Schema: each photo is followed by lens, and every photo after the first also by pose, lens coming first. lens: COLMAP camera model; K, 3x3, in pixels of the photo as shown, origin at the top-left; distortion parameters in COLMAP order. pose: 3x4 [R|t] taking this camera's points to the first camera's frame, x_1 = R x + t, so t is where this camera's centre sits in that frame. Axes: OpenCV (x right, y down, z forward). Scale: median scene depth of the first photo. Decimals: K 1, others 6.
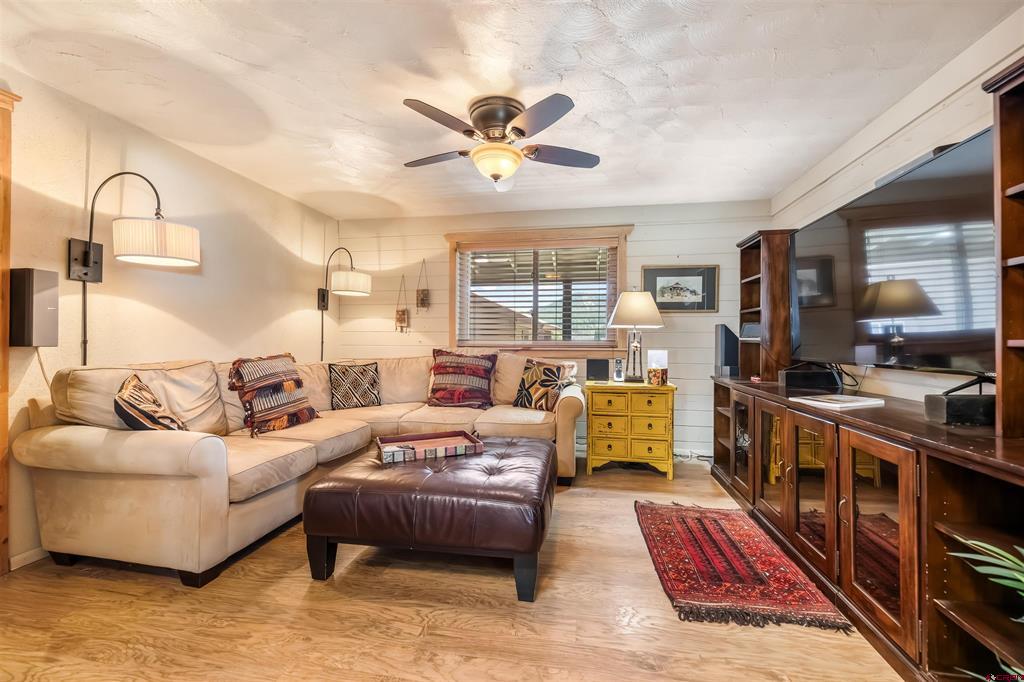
lens RADIAL K [[423.5, 0, 513.6], [0, 423.5, 343.0], [0, 0, 1]] dist [0.001315, -0.000453]
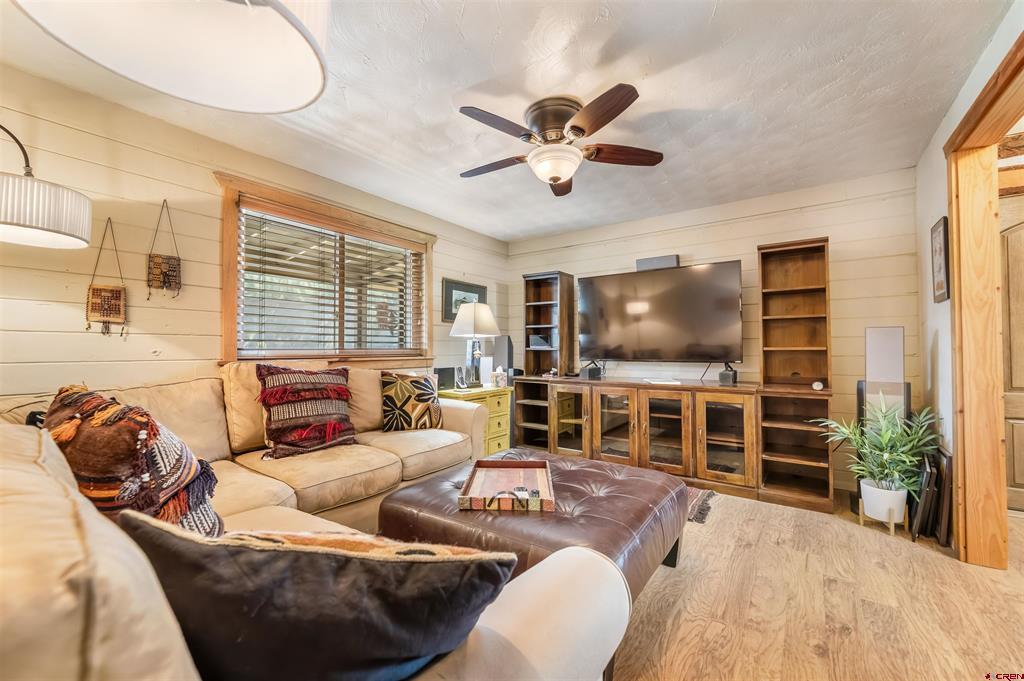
lens RADIAL K [[420.9, 0, 510.6], [0, 420.9, 341.9], [0, 0, 1]] dist [0.001096, 0.000120]
pose [[0.418583, 0.009937, 0.908124, -0.635261], [0.008497, 0.999854, -0.014857, -0.005987], [-0.908139, 0.013935, 0.418437, 0.462357]]
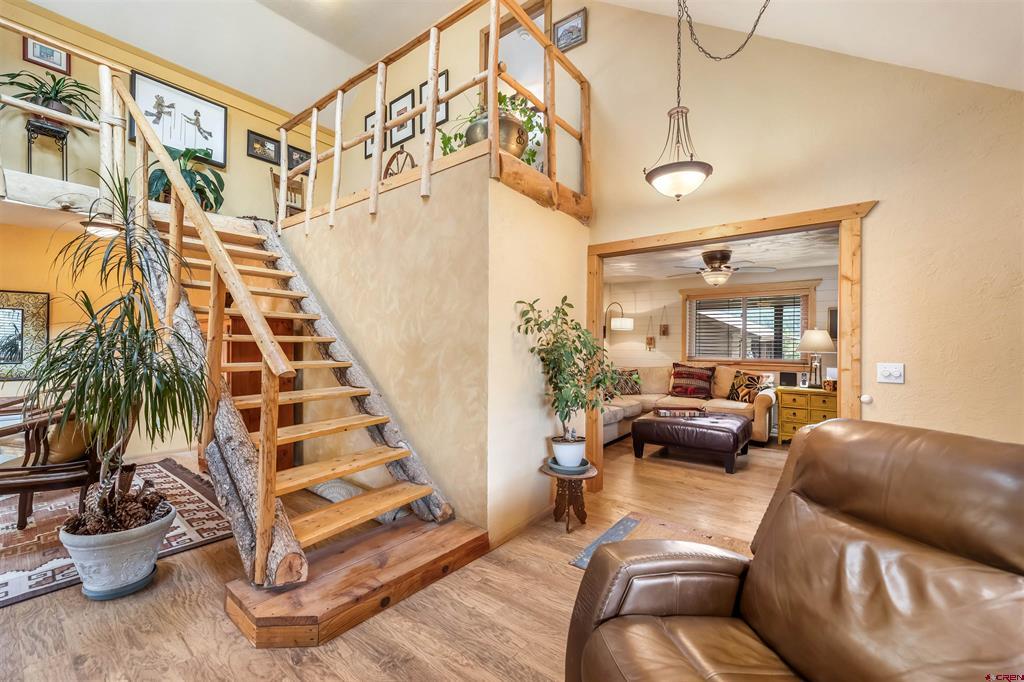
lens RADIAL K [[417.4, 0, 511.3], [0, 417.4, 344.2], [0, 0, 1]] dist [-0.001446, -0.000593]
pose [[0.882603, 0.002292, -0.470114, 0.022752], [-0.002597, 0.999997, 0.000001, -0.062621], [0.470112, 0.001220, 0.882606, -0.826044]]
